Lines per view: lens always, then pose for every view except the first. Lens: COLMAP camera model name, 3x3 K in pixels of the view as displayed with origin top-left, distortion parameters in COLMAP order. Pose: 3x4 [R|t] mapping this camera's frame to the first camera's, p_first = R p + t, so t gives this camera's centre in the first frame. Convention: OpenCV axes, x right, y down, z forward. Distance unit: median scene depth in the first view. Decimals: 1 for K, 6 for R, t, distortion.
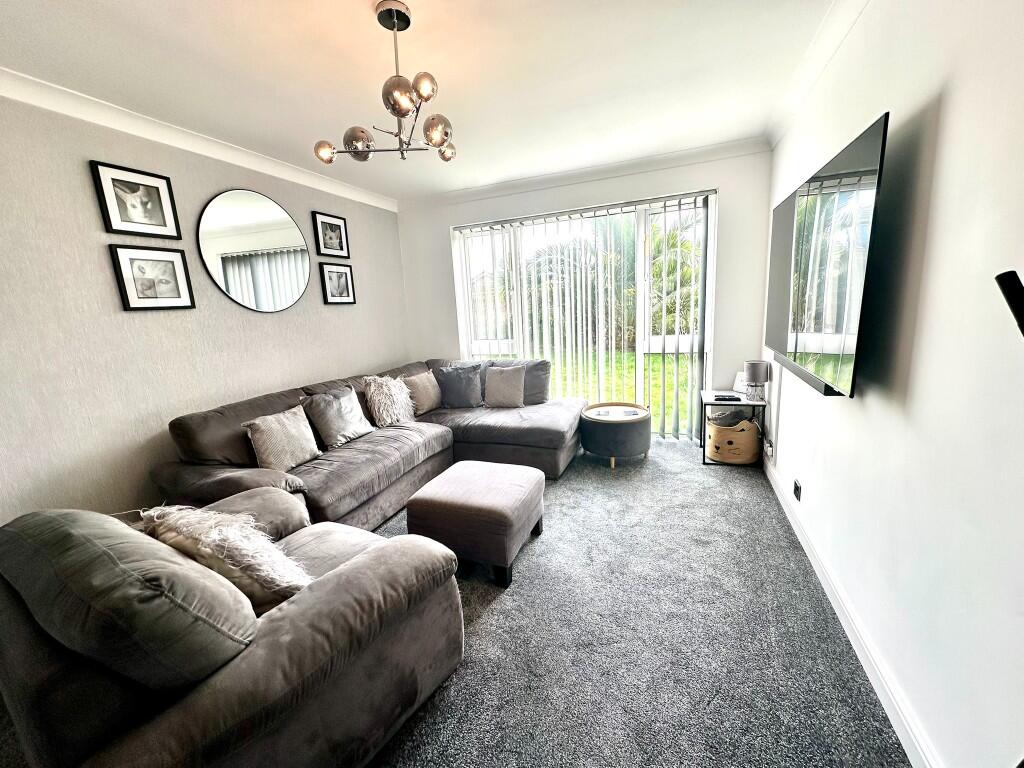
lens RADIAL K [[408.2, 0, 511.8], [0, 408.2, 386.4], [0, 0, 1]] dist [-0.002876, 0.000630]
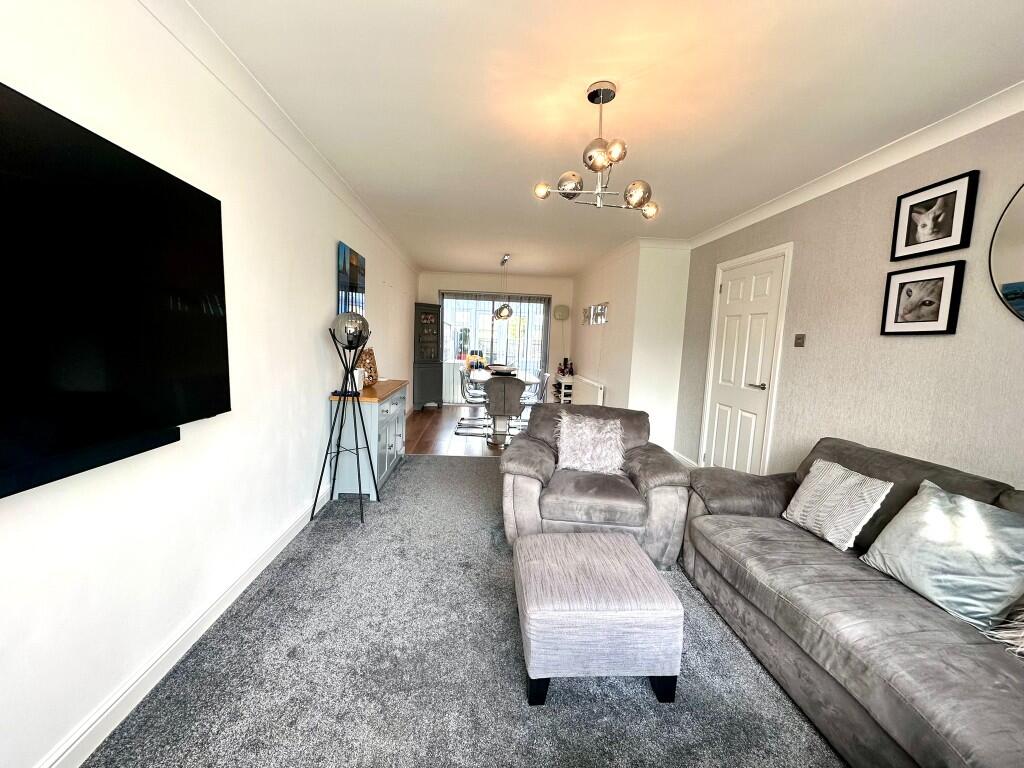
lens RADIAL K [[408.2, 0, 507.4], [0, 408.2, 380.2], [0, 0, 1]] dist [-0.002876, 0.000630]
pose [[-0.905322, 0.080696, -0.416988, 0.338654], [-0.055243, 0.951072, 0.303990, -0.313331], [0.421117, 0.298245, -0.856569, 1.406495]]
